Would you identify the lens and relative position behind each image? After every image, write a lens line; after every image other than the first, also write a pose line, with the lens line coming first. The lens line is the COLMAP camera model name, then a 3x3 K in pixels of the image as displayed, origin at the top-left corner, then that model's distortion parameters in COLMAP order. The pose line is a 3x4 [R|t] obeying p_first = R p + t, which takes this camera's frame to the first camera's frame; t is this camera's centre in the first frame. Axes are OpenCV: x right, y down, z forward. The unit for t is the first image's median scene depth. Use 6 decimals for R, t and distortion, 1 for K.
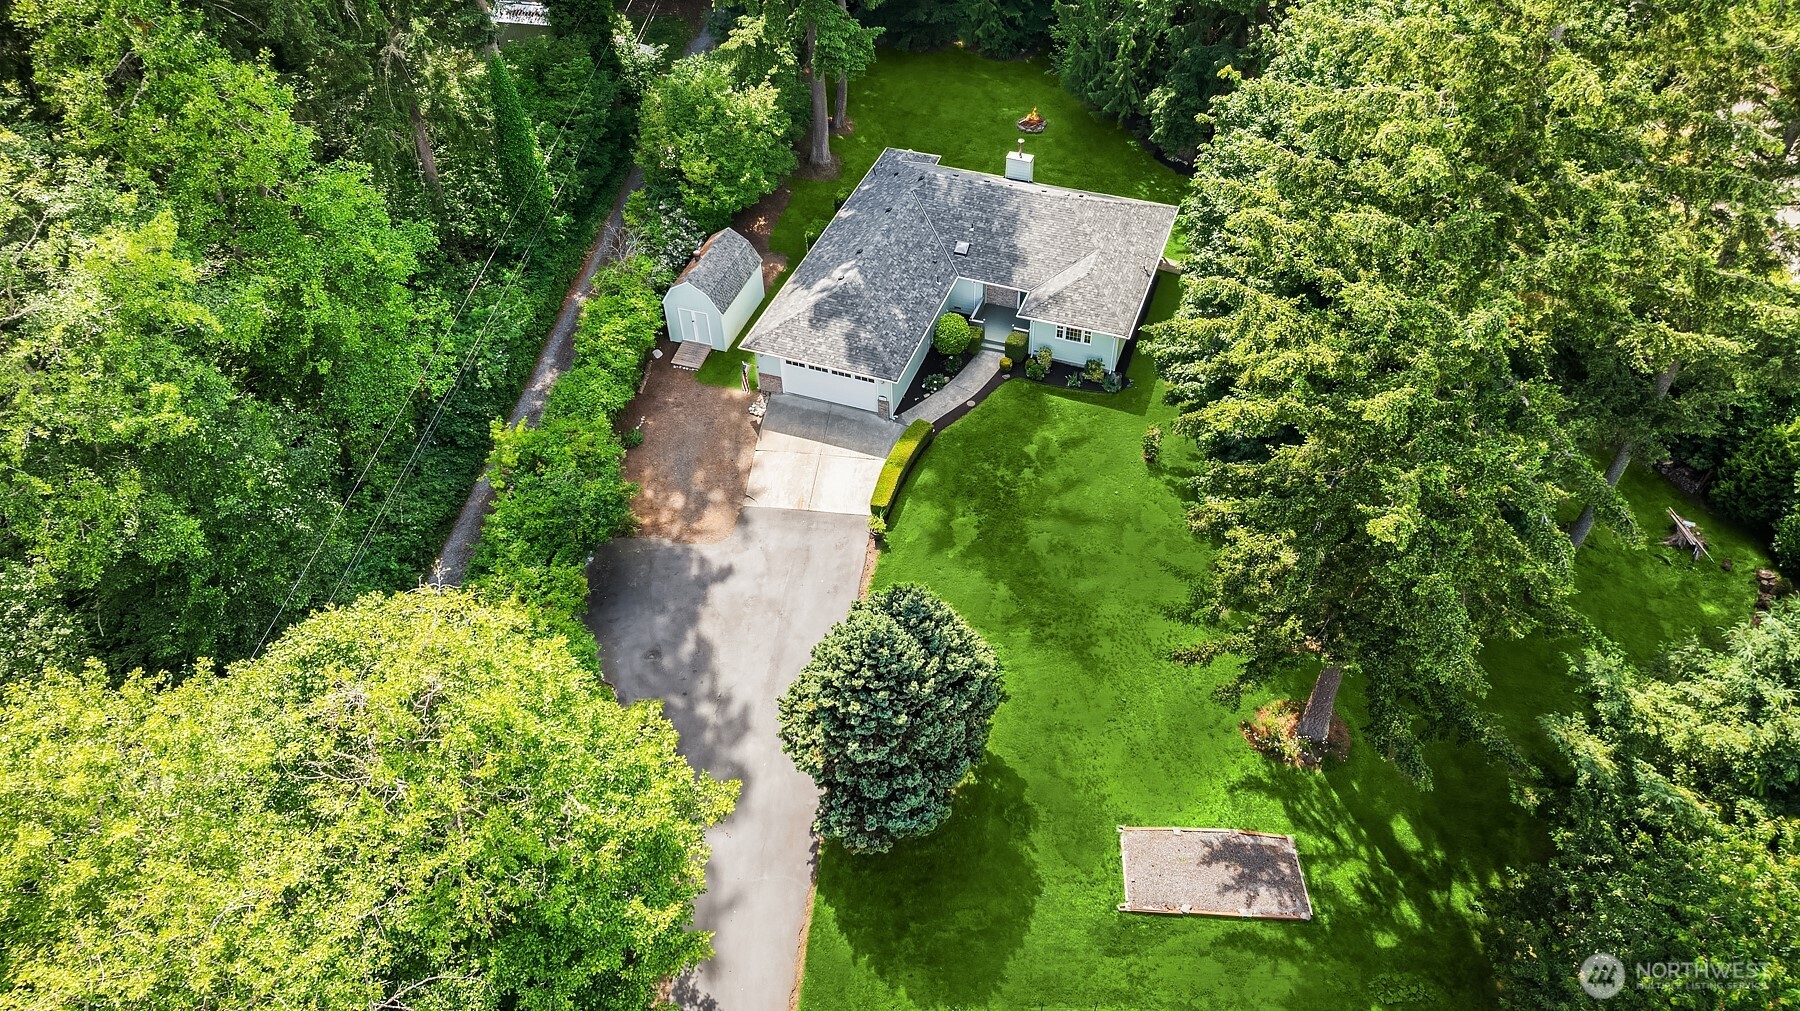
lens RADIAL K [[1265.2, 0, 899.2], [0, 1265.2, 498.2], [0, 0, 1]] dist [-0.014911, 0.001117]
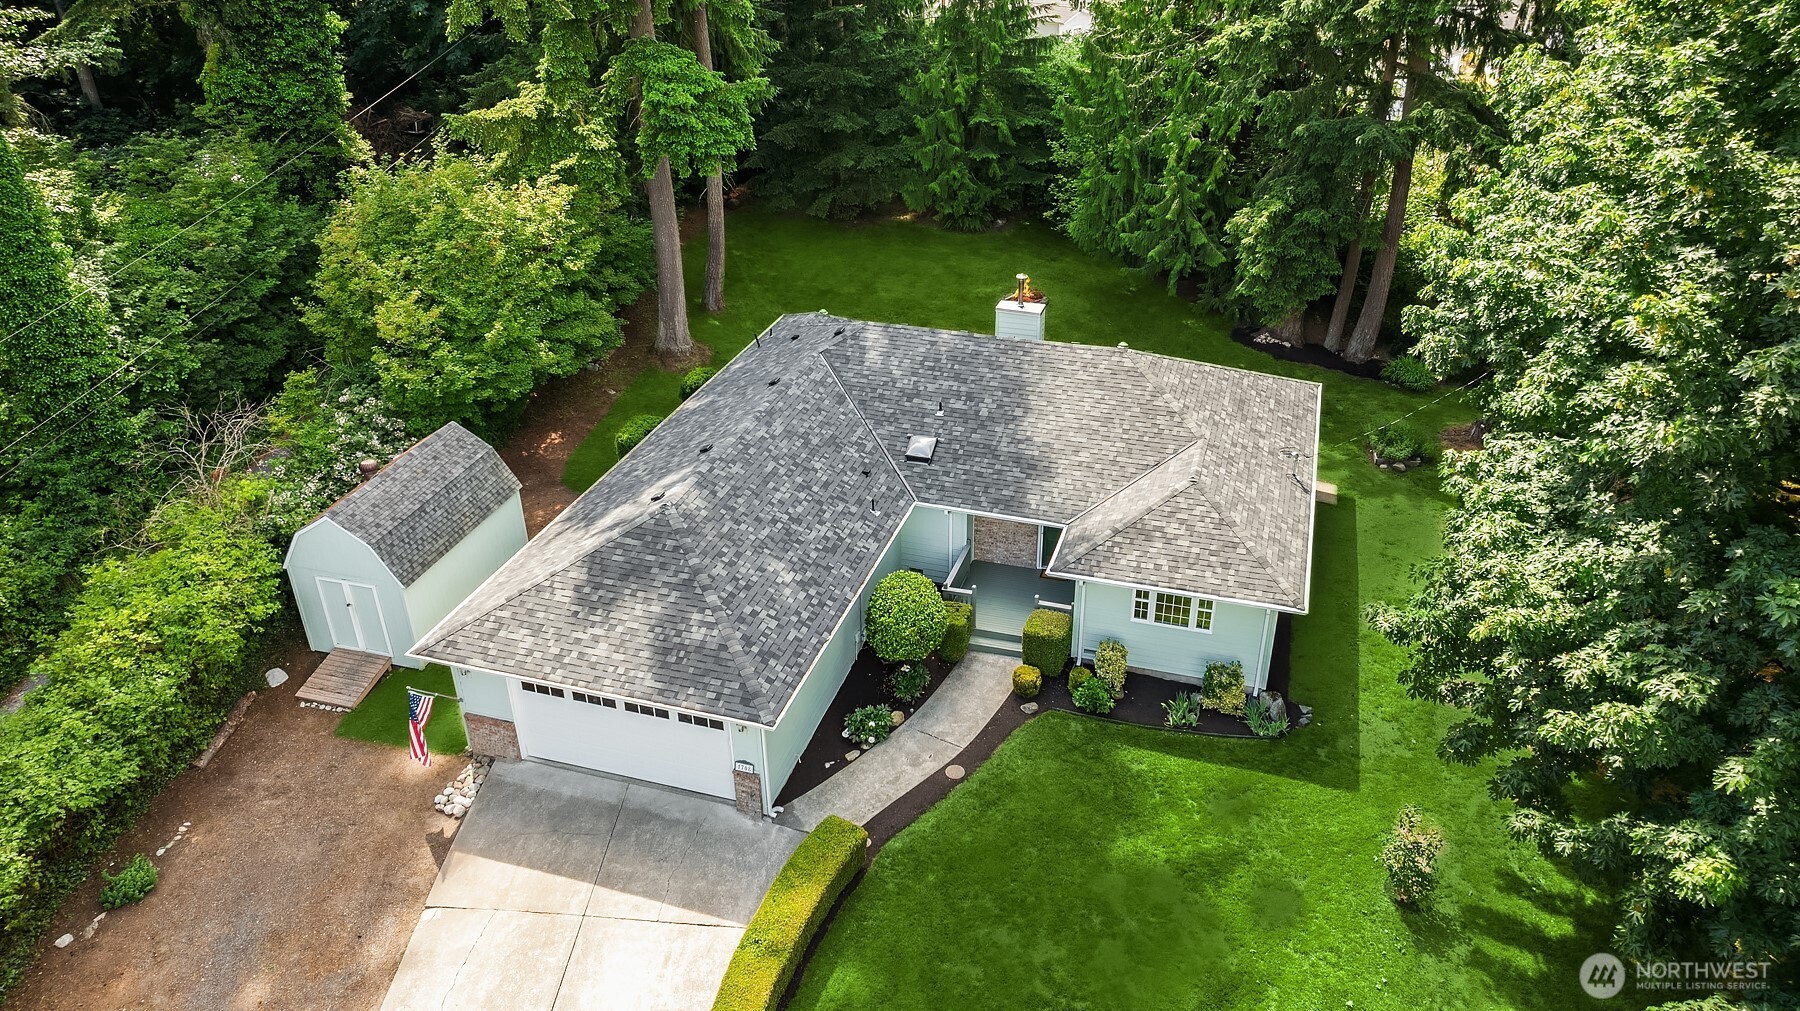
lens RADIAL K [[1265.2, 0, 899.2], [0, 1265.2, 498.2], [0, 0, 1]] dist [-0.014911, 0.001117]
pose [[0.999113, -0.019482, 0.037331, 0.022777], [0.028733, 0.963495, -0.266180, -0.049231], [-0.030782, 0.267017, 0.963200, 0.543725]]
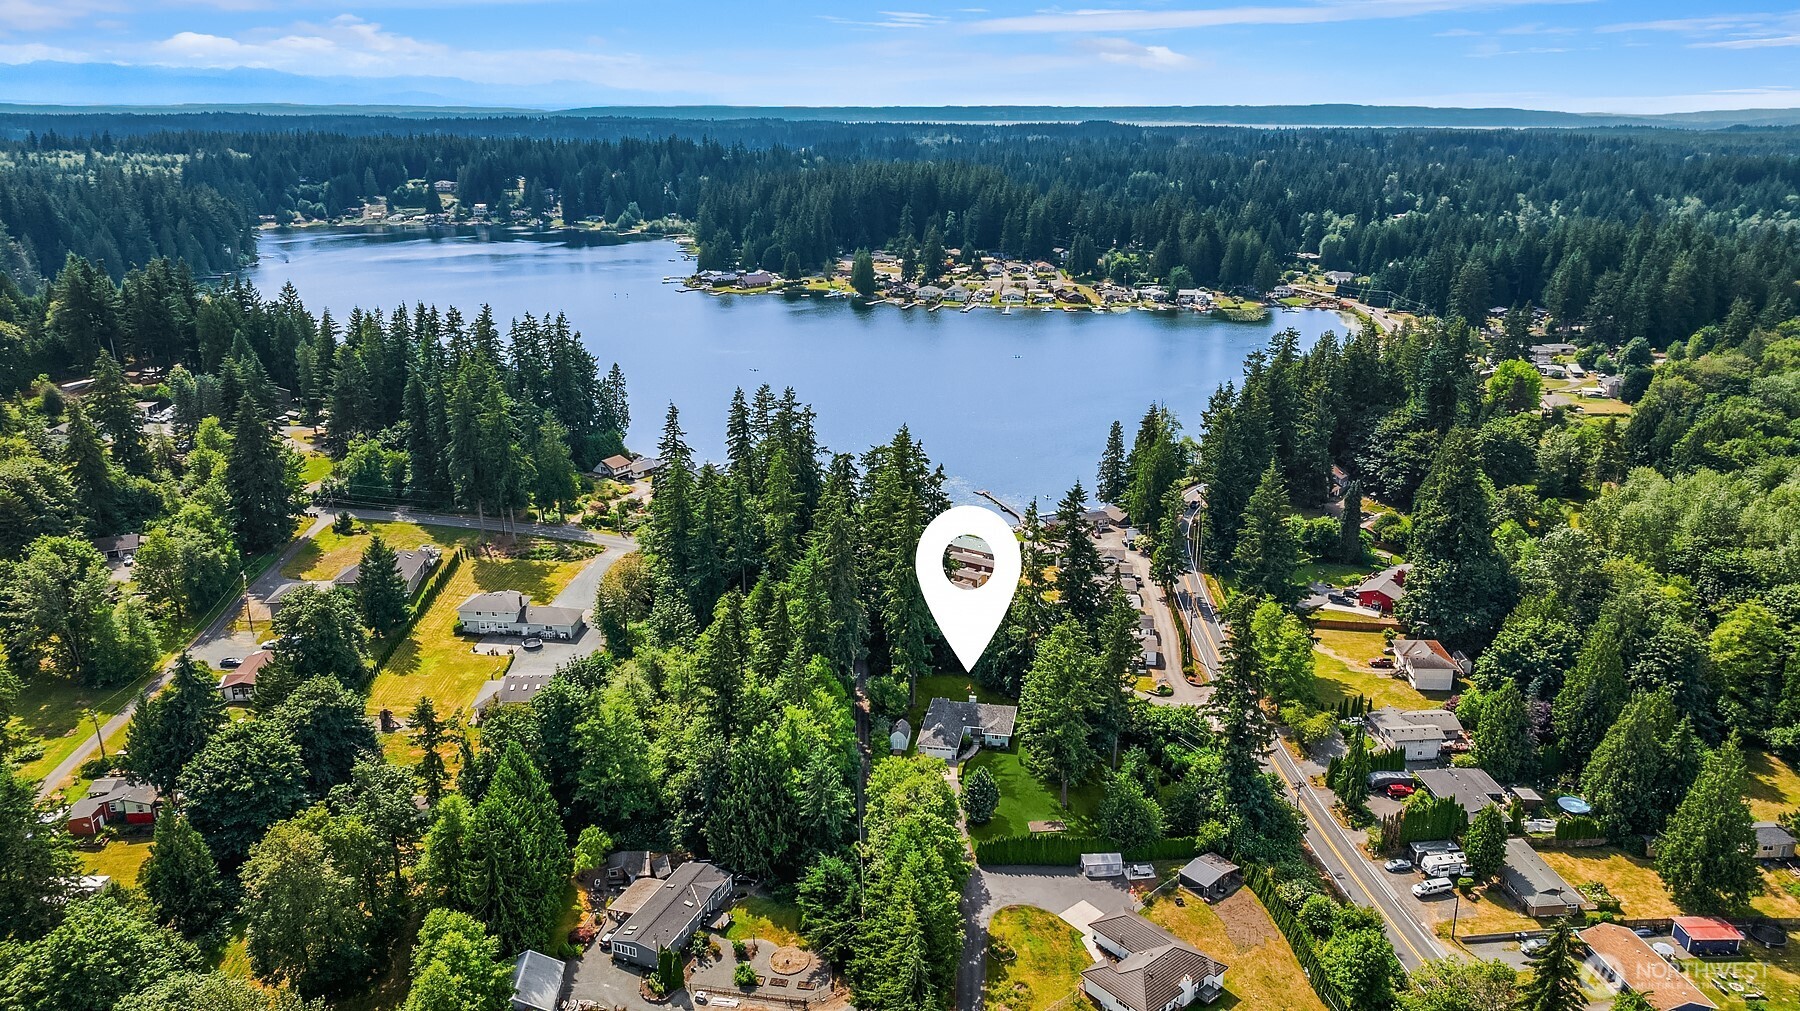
lens RADIAL K [[1265.2, 0, 899.2], [0, 1265.2, 498.2], [0, 0, 1]] dist [-0.014911, 0.001117]
pose [[0.986707, -0.040725, 0.157321, -0.739554], [0.107534, 0.889452, -0.444197, 0.911503], [-0.121840, 0.455210, 0.882008, -2.735376]]
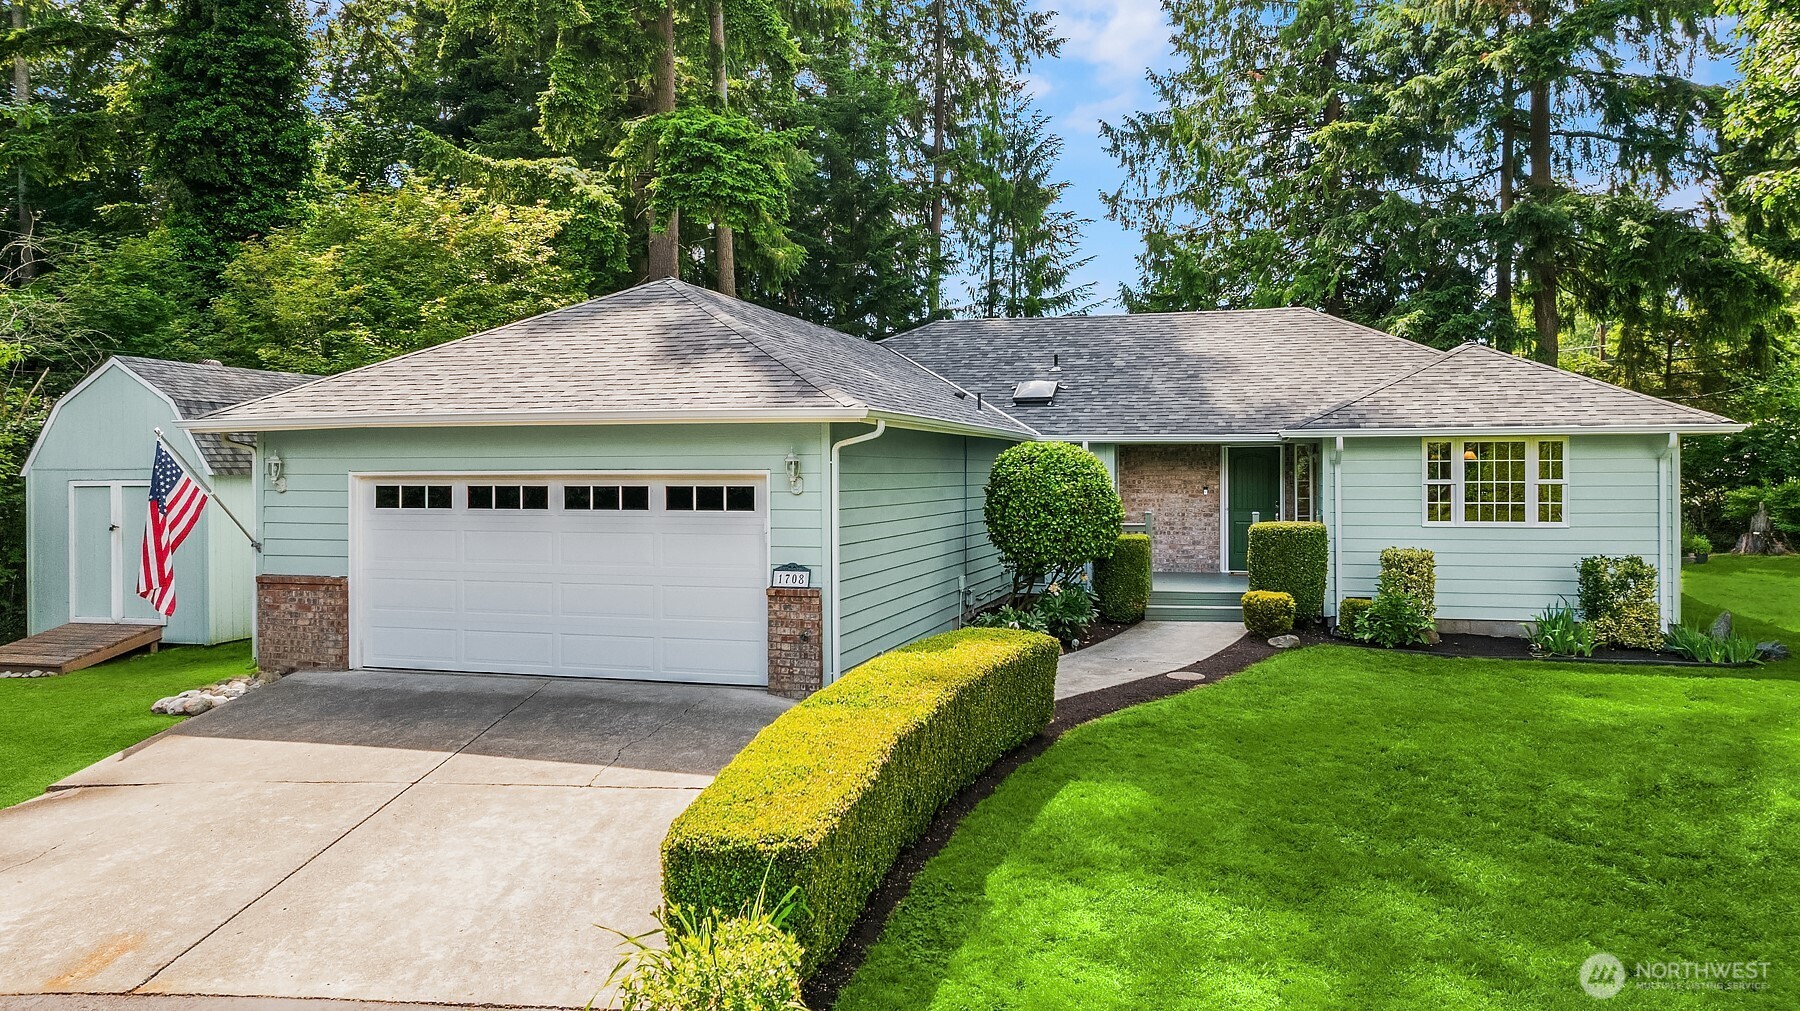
lens RADIAL K [[1265.2, 0, 899.2], [0, 1265.2, 498.2], [0, 0, 1]] dist [-0.014911, 0.001117]
pose [[0.997725, 0.008424, 0.066890, -0.009053], [0.040004, 0.724649, -0.687957, 0.053293], [-0.054267, 0.689067, 0.722663, 0.796387]]
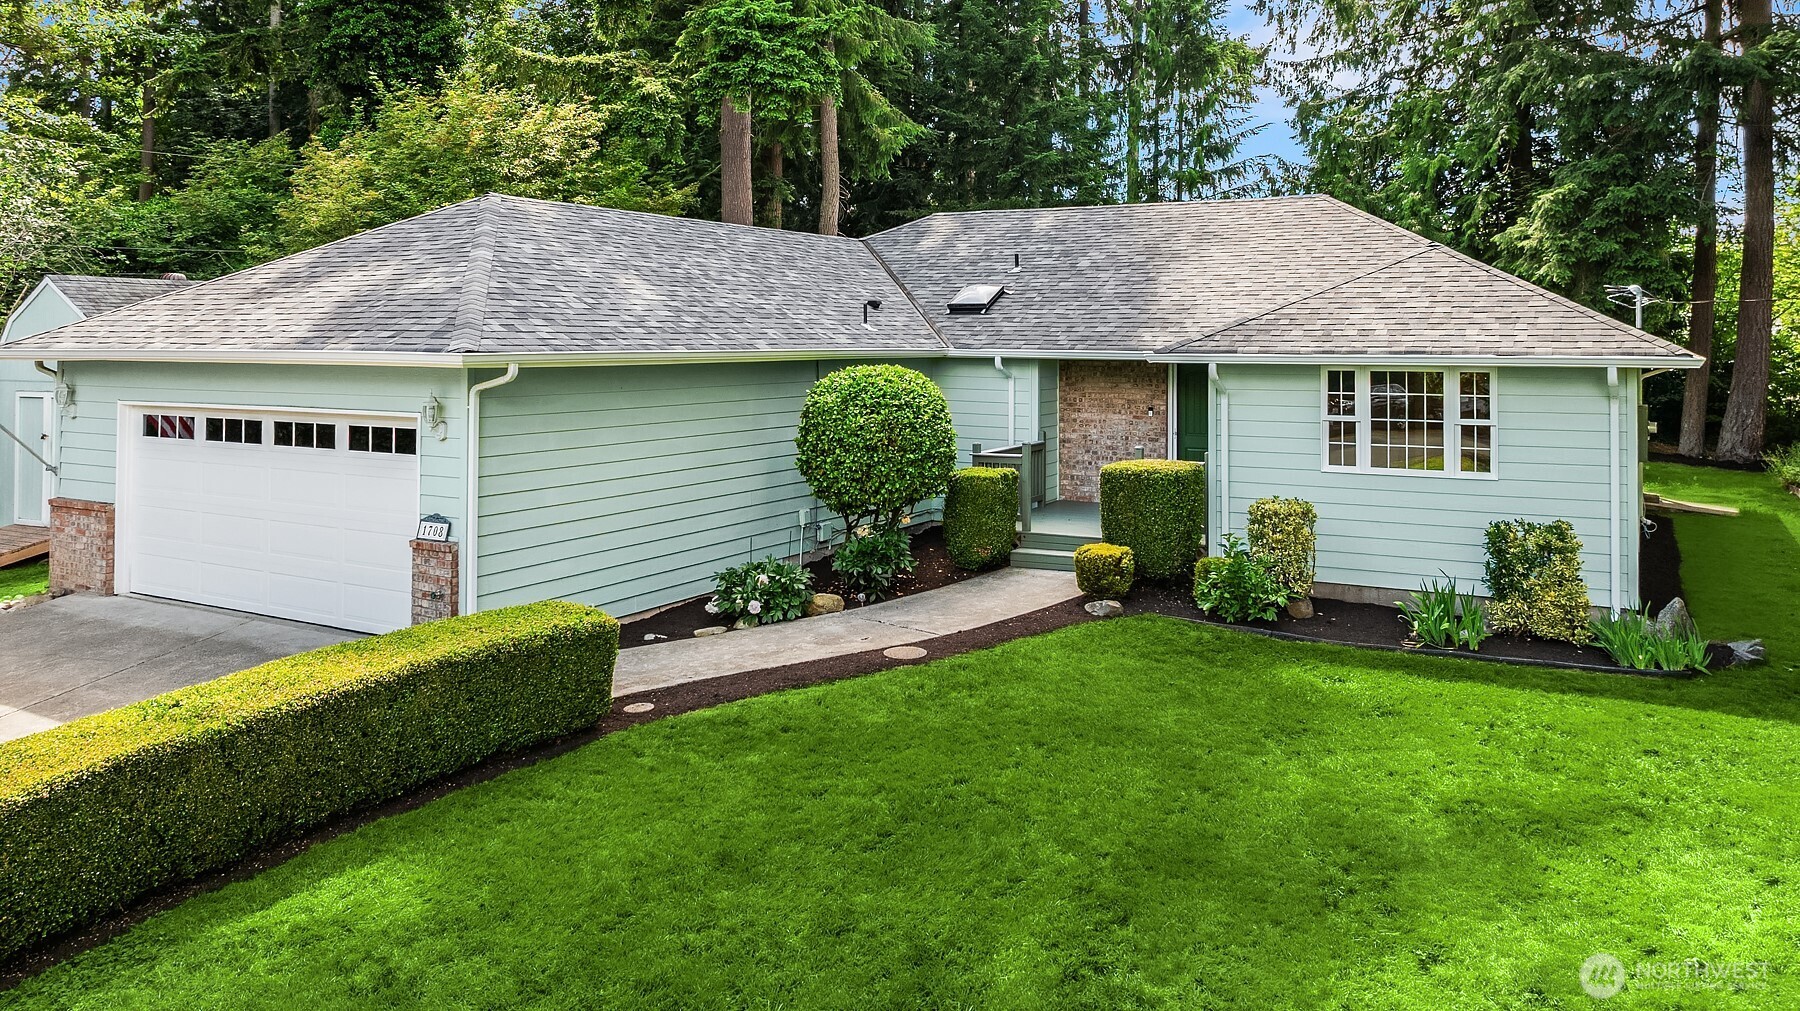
lens RADIAL K [[1290.0, 0, 900.7], [0, 1290.0, 366.6], [0, 0, 1]] dist [-0.012480, 0.002532]
pose [[0.985798, 0.017868, -0.166985, 0.085958], [-0.127788, 0.724963, -0.676830, 0.026732], [0.108964, 0.688556, 0.716950, 0.805073]]
